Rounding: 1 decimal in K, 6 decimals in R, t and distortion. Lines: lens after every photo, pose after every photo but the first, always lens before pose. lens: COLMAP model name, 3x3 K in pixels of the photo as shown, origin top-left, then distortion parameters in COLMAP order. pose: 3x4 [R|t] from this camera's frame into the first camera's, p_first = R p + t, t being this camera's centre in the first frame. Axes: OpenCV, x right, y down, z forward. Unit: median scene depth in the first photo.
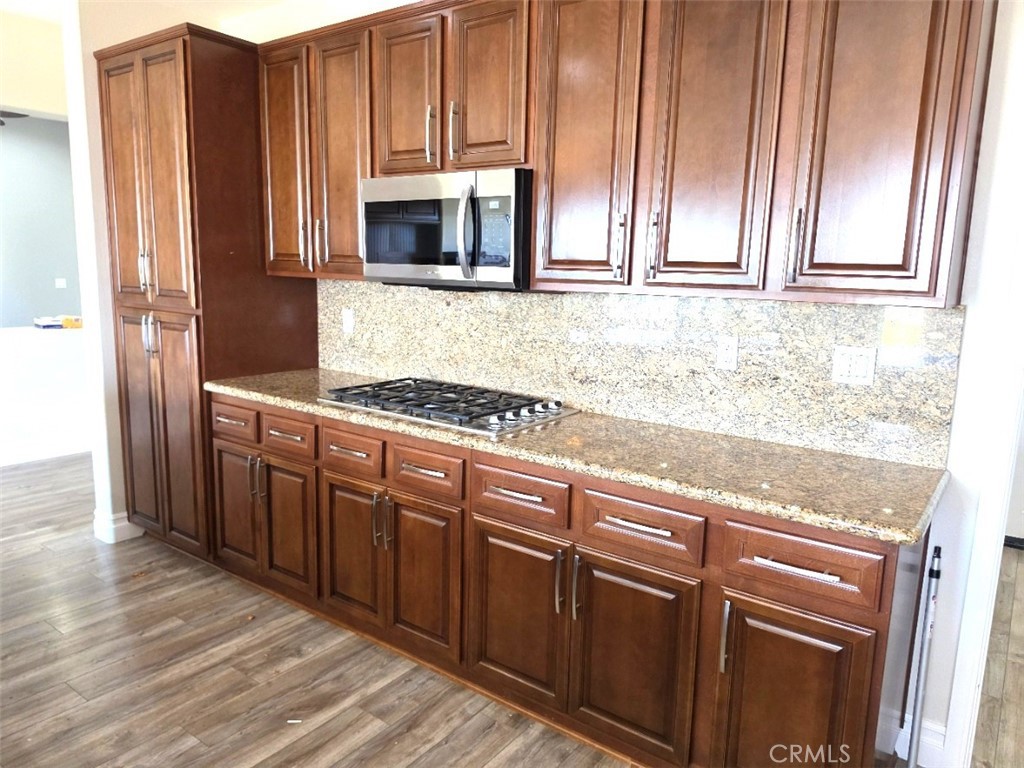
lens RADIAL K [[694.1, 0, 547.9], [0, 694.1, 381.8], [0, 0, 1]] dist [0.094797, -0.103354]
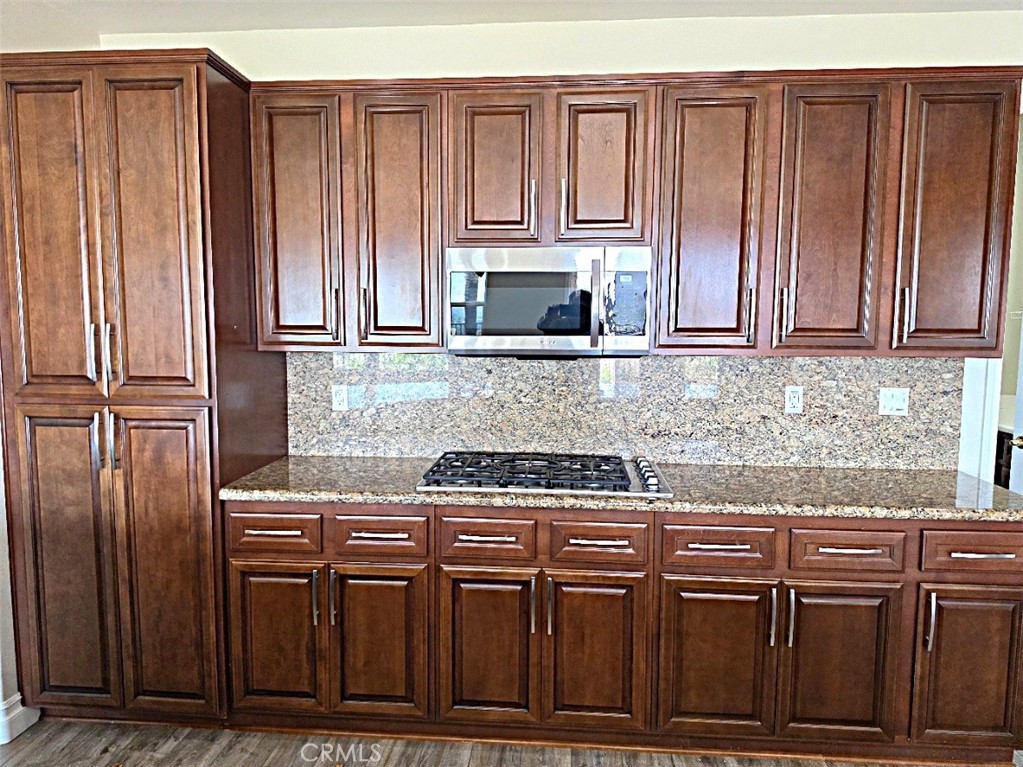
lens RADIAL K [[680.4, 0, 511.5], [0, 680.4, 383.5], [0, 0, 1]] dist [0.070981, -0.070385]
pose [[0.859036, -0.068969, 0.507248, -0.715579], [0.099388, 0.994498, -0.033096, -0.072551], [-0.502174, 0.078845, 0.861165, 0.194156]]
